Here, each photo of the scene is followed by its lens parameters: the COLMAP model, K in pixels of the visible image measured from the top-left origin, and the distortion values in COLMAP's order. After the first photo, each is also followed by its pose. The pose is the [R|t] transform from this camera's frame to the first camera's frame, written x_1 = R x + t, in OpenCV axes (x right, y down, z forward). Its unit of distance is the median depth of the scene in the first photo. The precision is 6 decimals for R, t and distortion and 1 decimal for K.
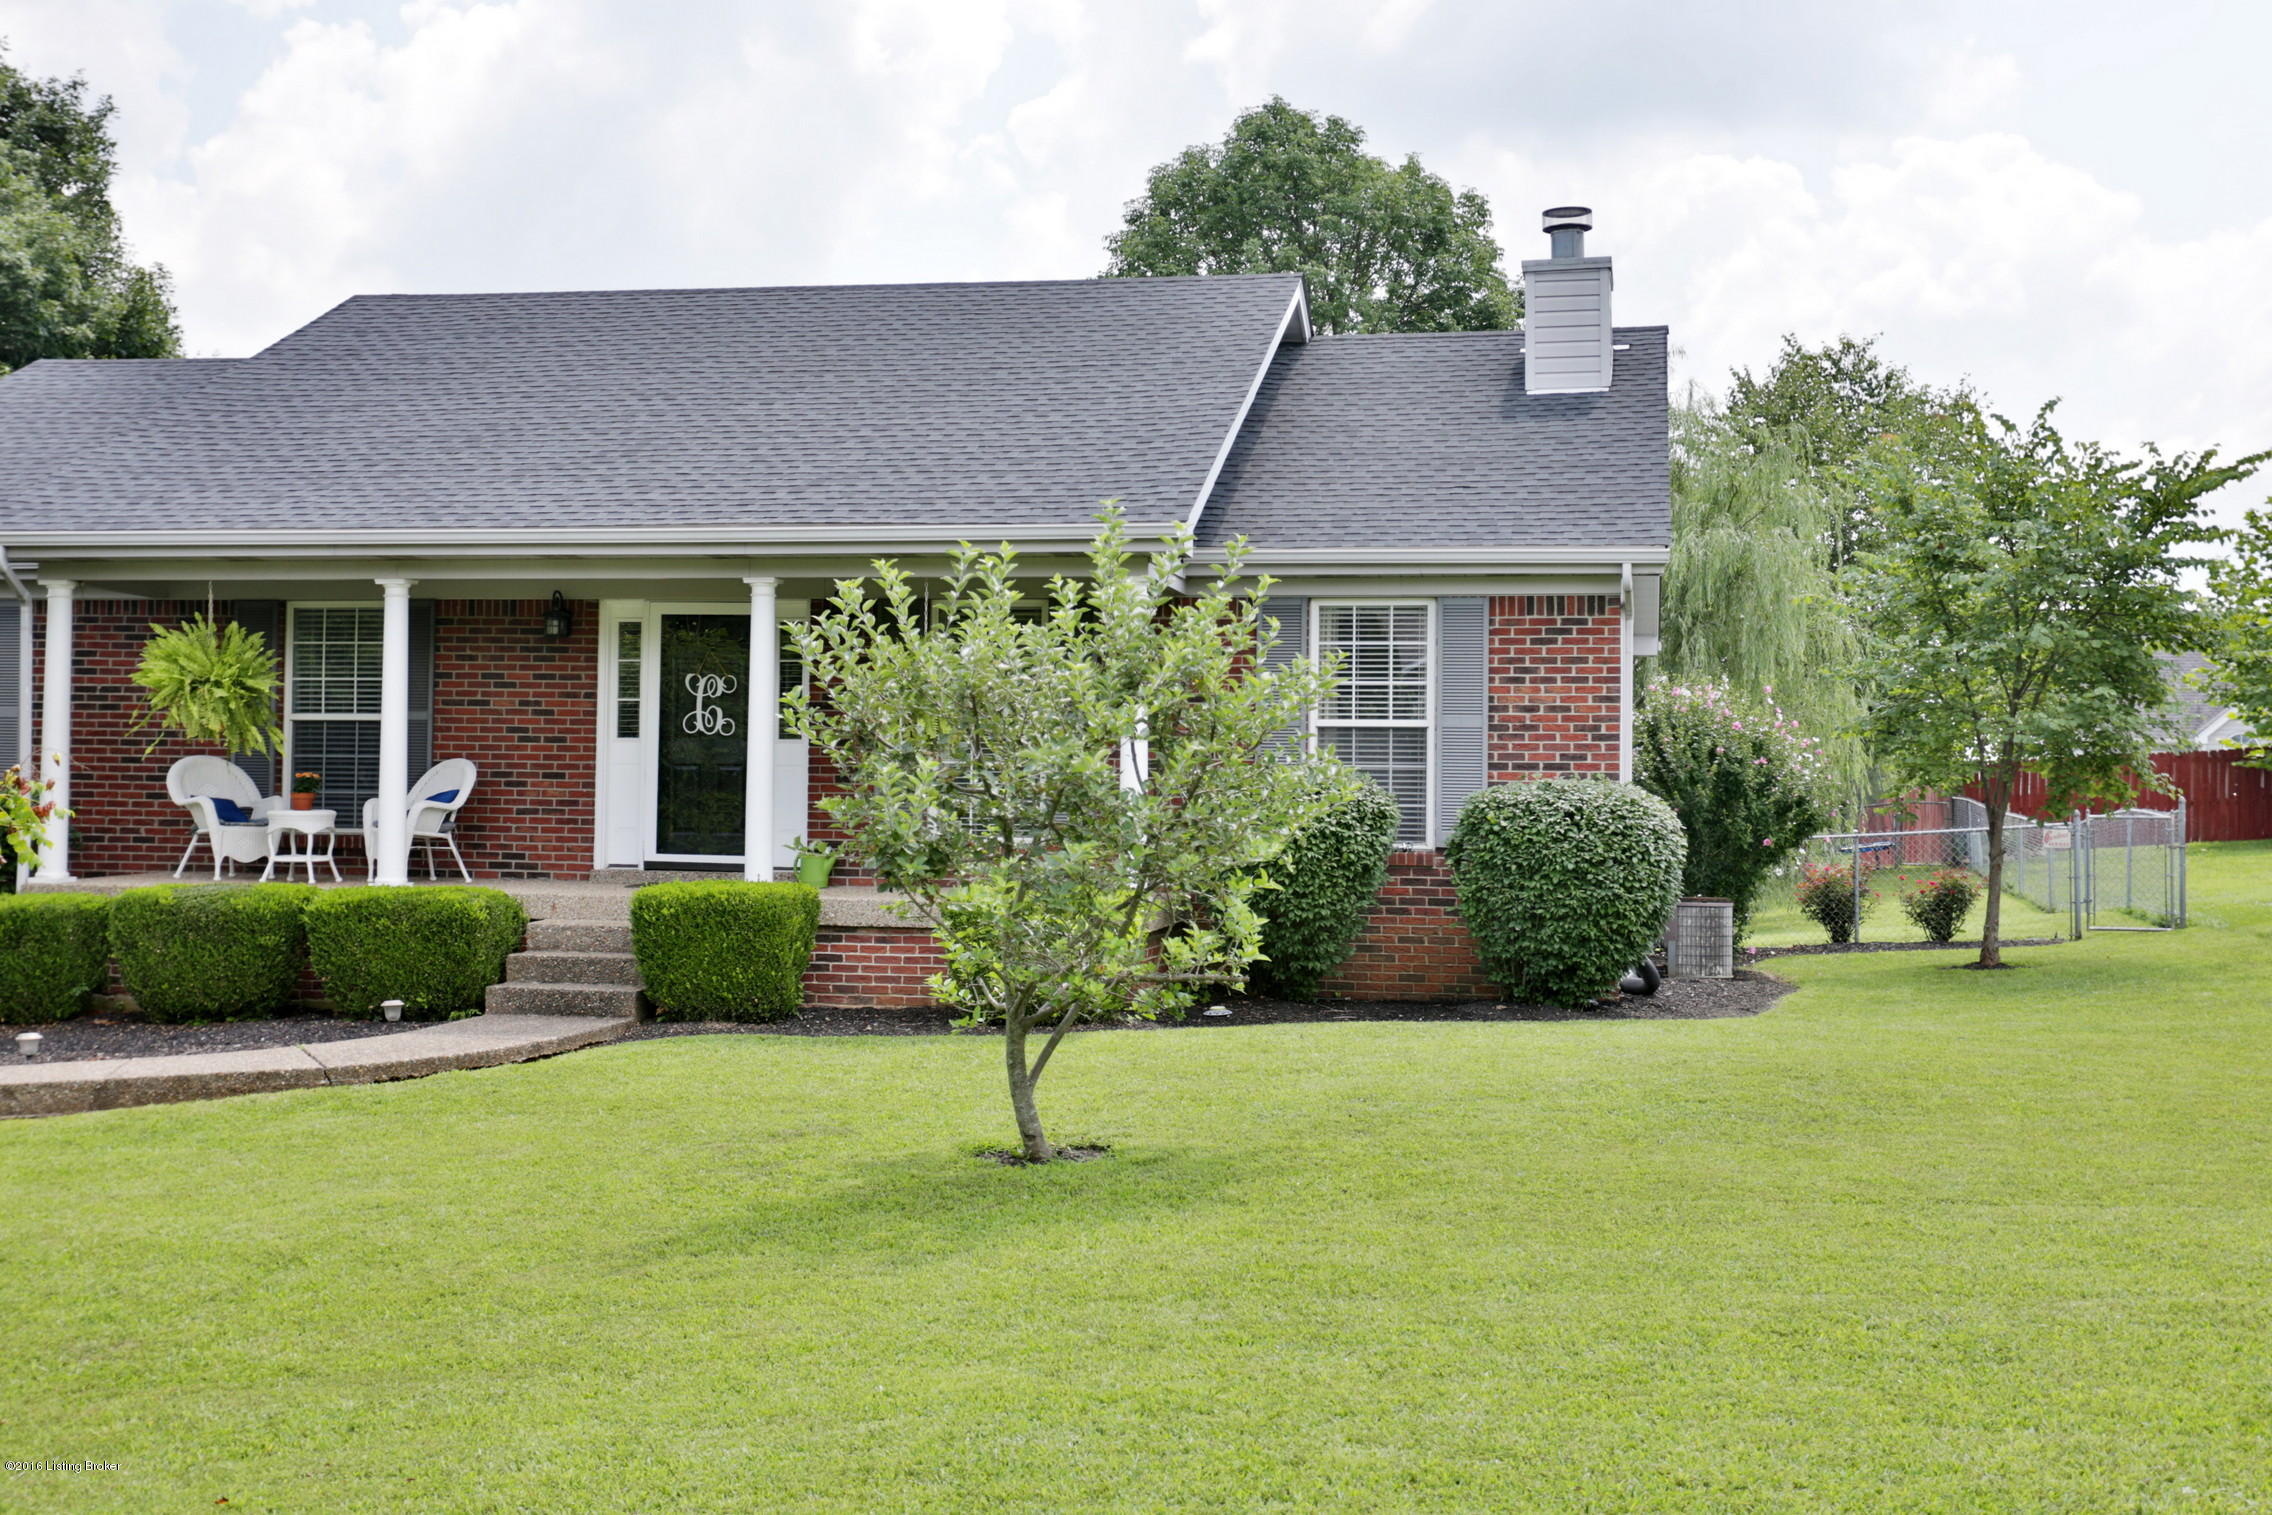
lens RADIAL K [[2609.3, 0, 1136.0], [0, 2609.3, 757.5], [0, 0, 1]] dist [-0.001387, 0.188628]
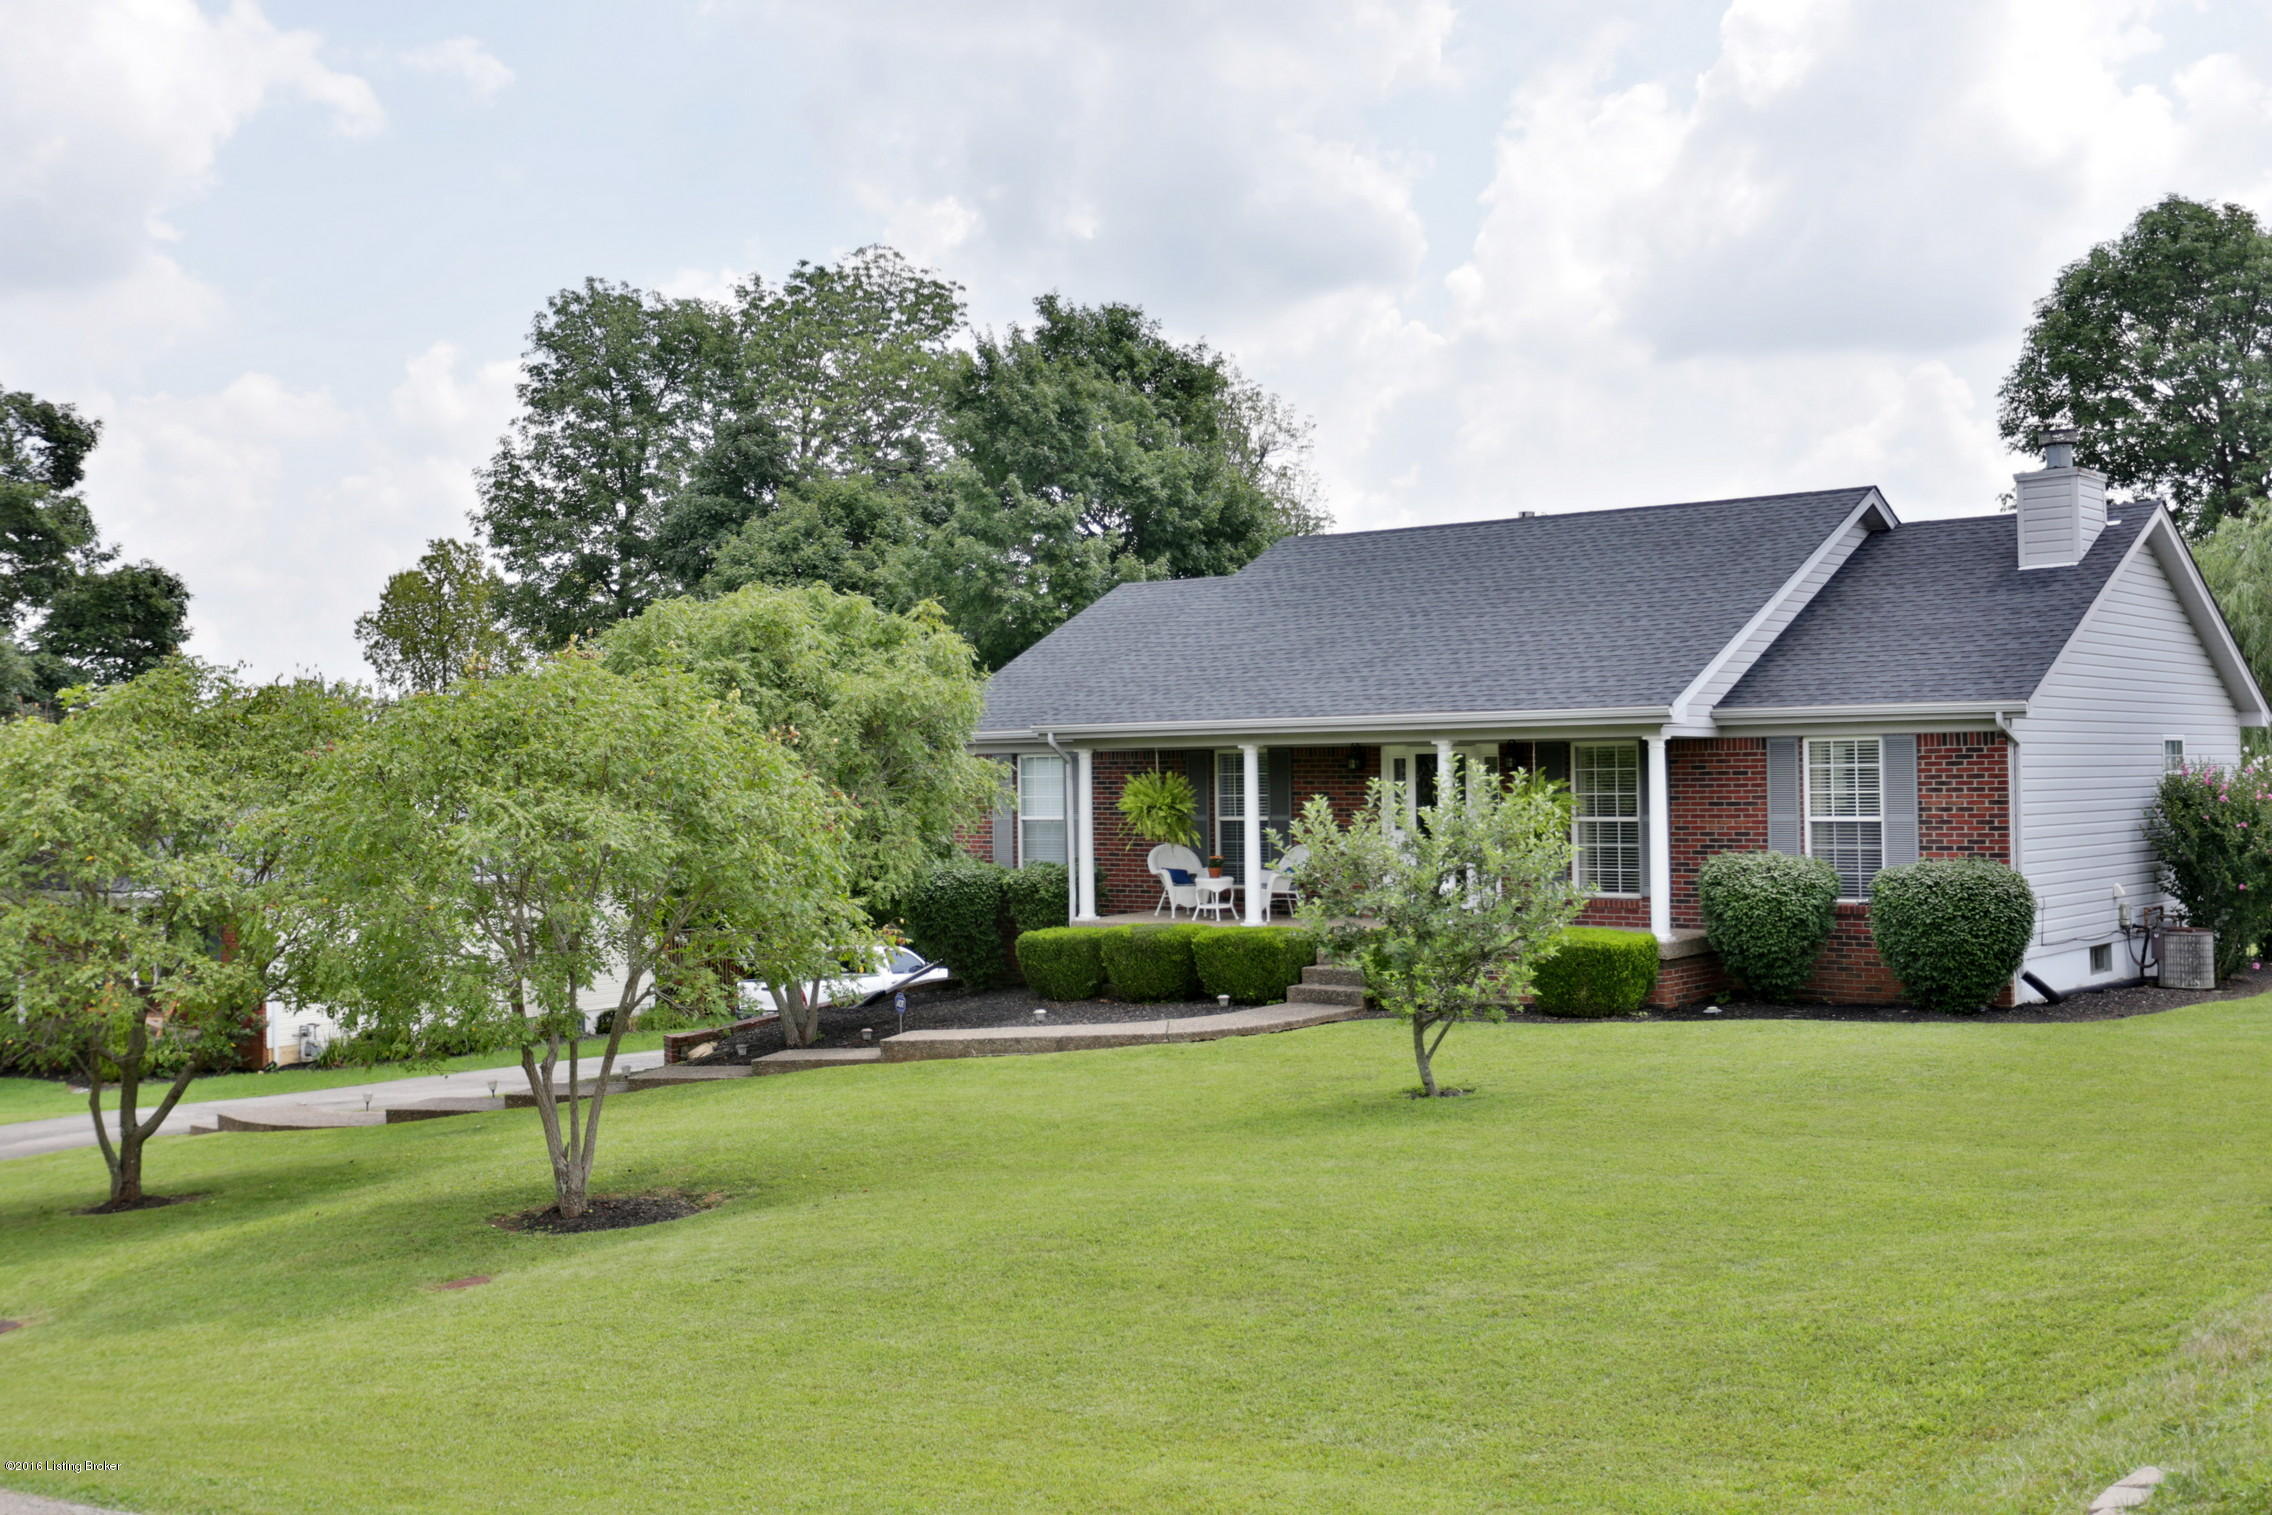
lens RADIAL K [[2286.4, 0, 1136.0], [0, 2286.4, 757.5], [0, 0, 1]] dist [0.064128, -0.005235]
pose [[0.888861, -0.030833, -0.457138, 0.336376], [0.033820, 0.999427, -0.001649, -0.060534], [0.456927, -0.013995, 0.889394, -0.366601]]
